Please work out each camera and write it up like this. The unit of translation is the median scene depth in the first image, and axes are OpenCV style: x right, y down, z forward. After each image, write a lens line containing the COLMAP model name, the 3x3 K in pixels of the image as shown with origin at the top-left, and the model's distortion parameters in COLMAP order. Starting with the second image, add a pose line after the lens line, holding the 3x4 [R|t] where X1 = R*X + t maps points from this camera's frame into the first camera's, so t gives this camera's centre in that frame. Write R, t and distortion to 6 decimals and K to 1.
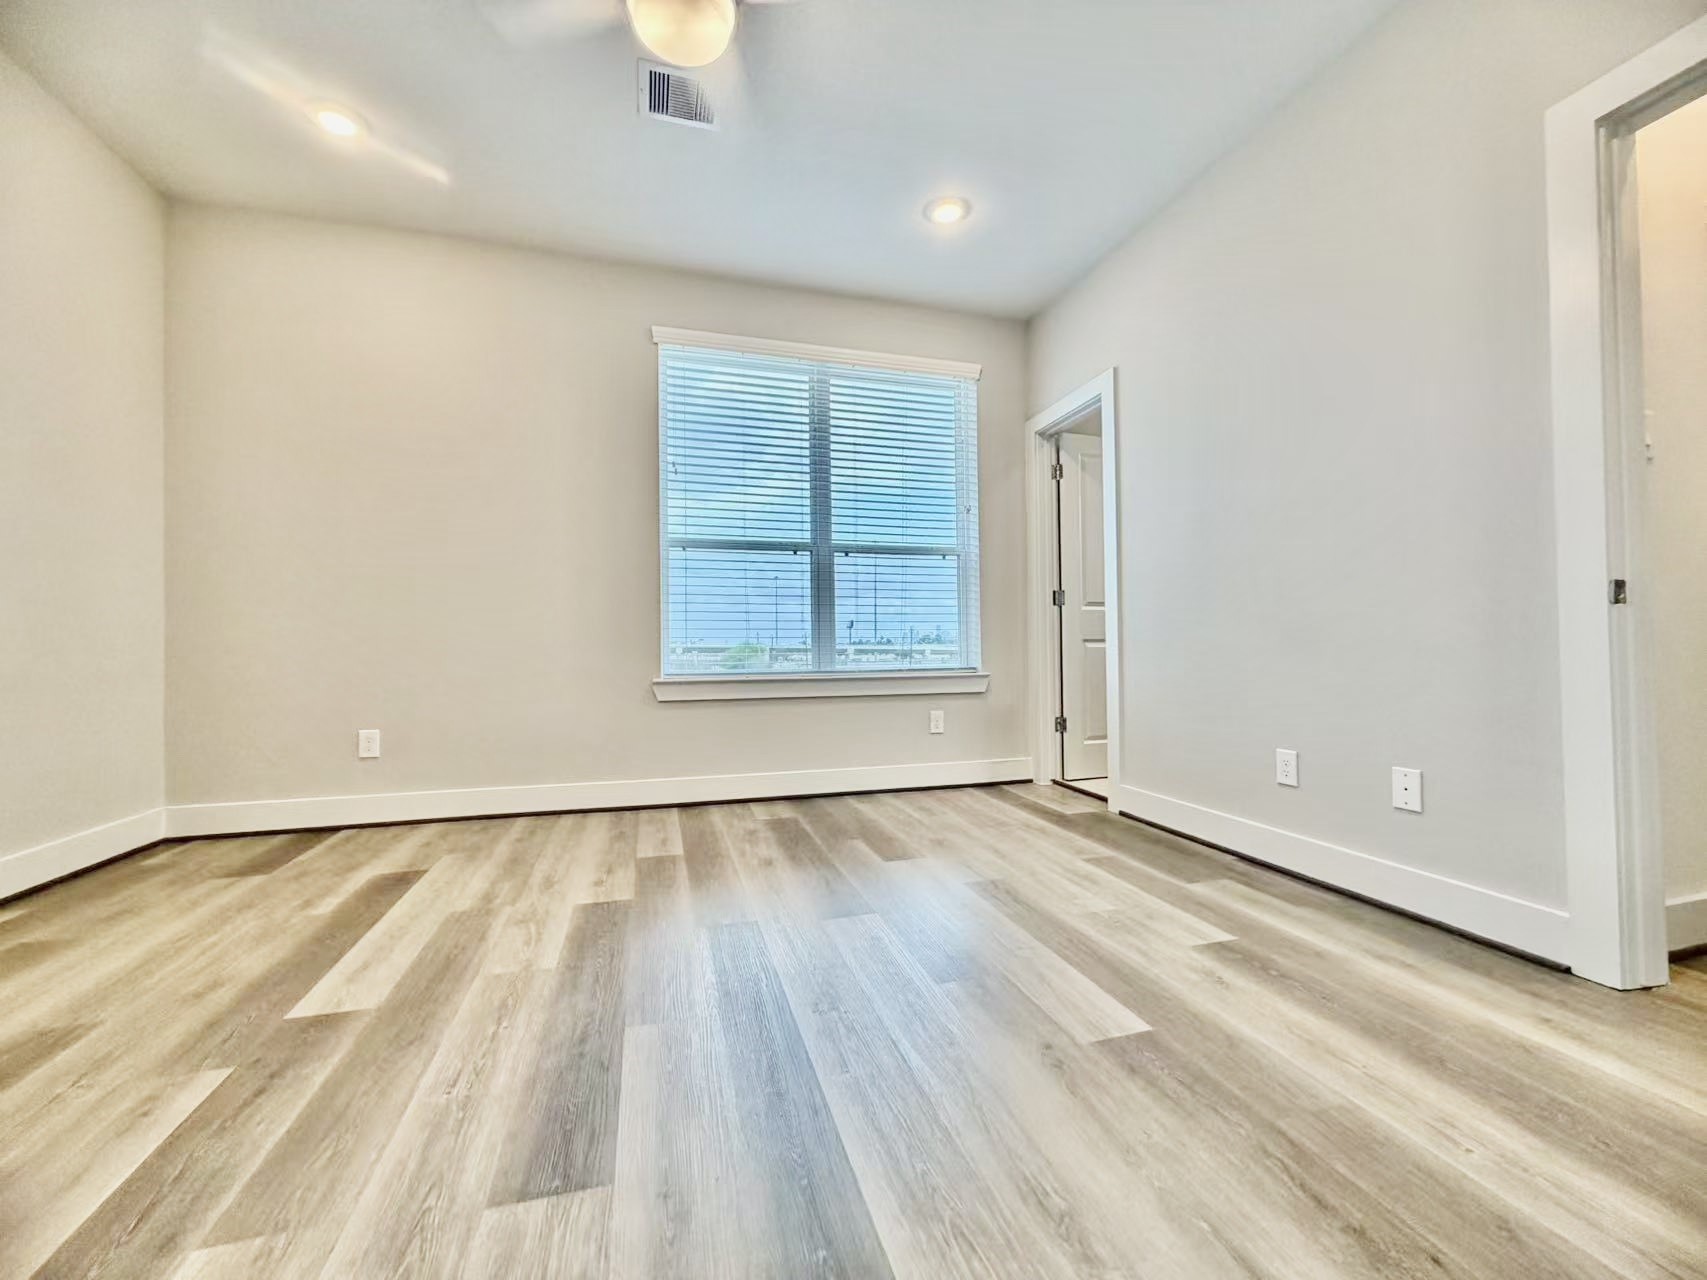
lens RADIAL K [[678.0, 0, 849.2], [0, 678.0, 638.2], [0, 0, 1]] dist [0.000647, 0.000507]
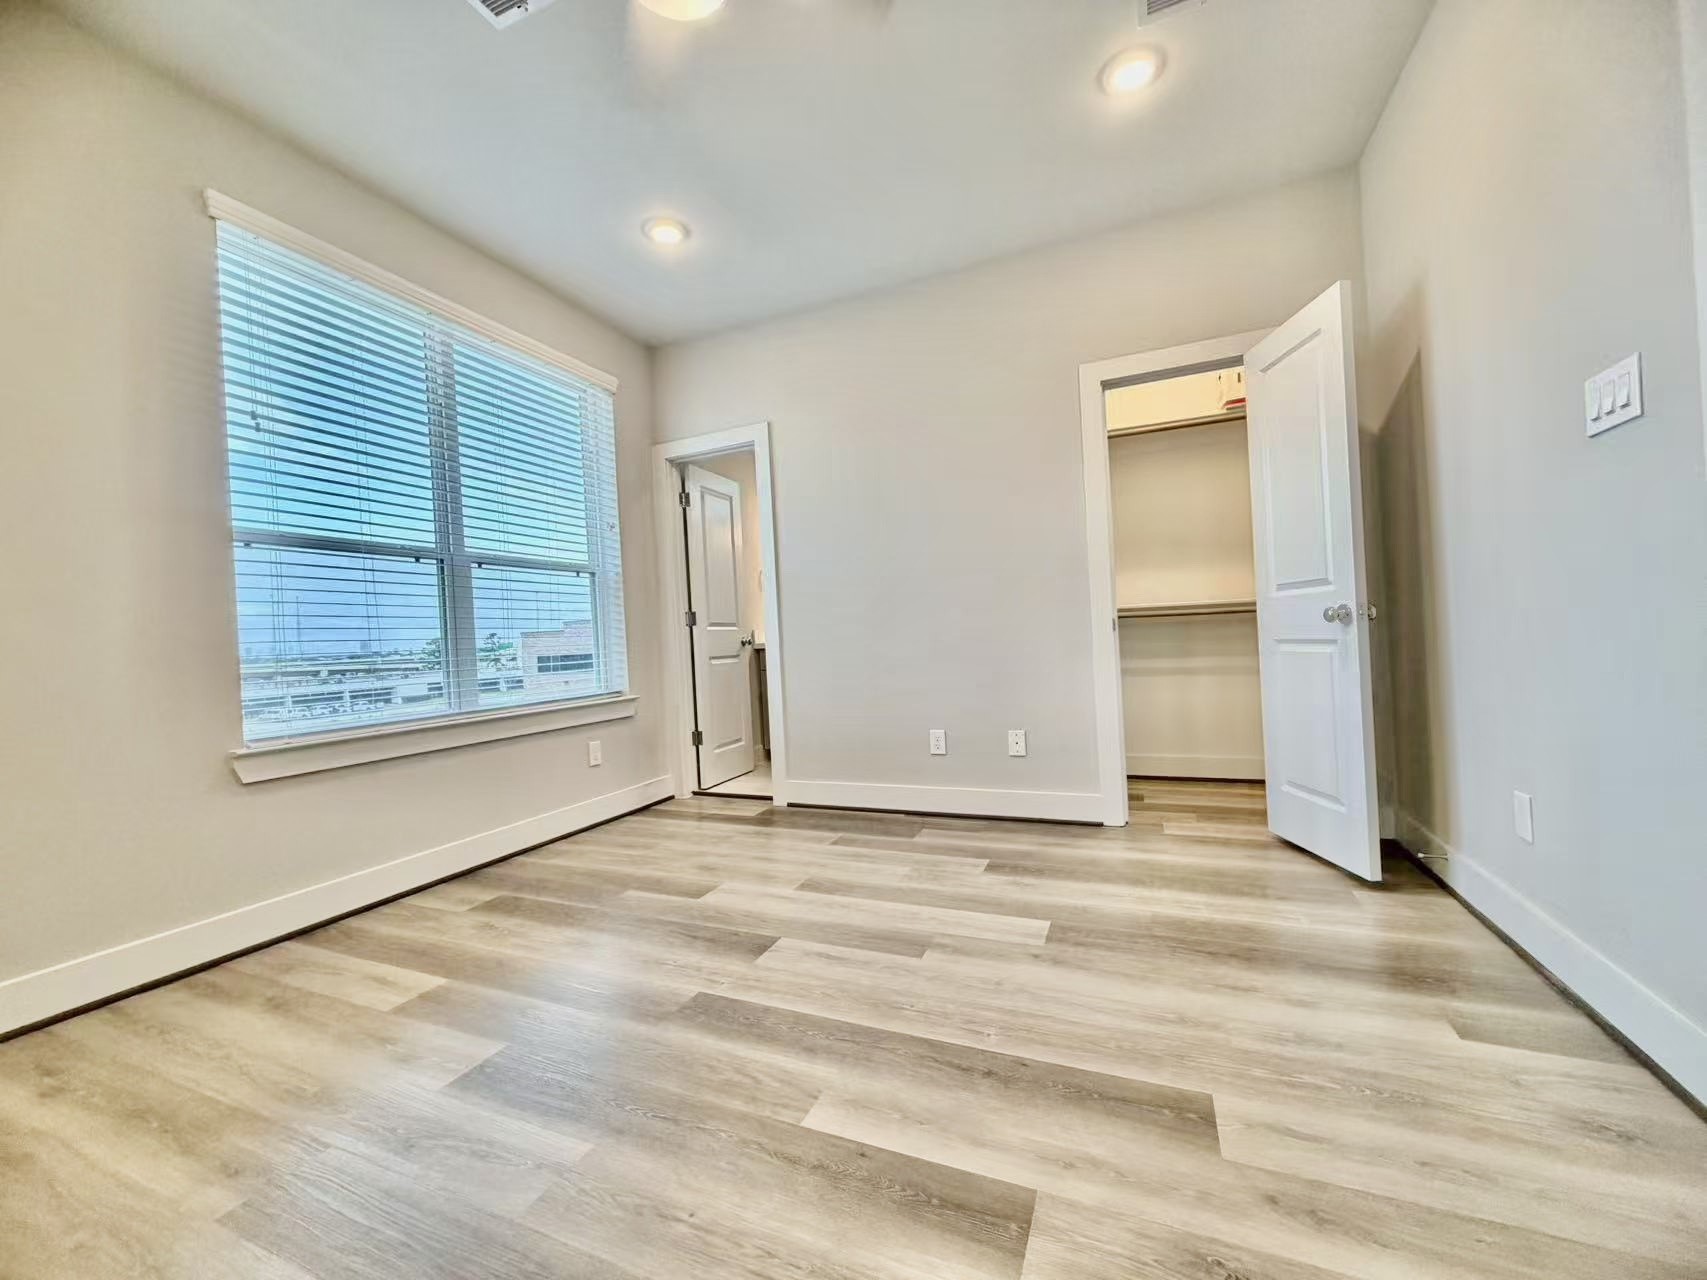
lens RADIAL K [[678.0, 0, 854.7], [0, 678.0, 636.7], [0, 0, 1]] dist [0.000647, 0.000507]
pose [[0.639349, -0.019135, 0.768678, -0.403132], [0.032010, 0.999486, -0.001744, -0.025567], [-0.768250, 0.025721, 0.639633, 0.151848]]
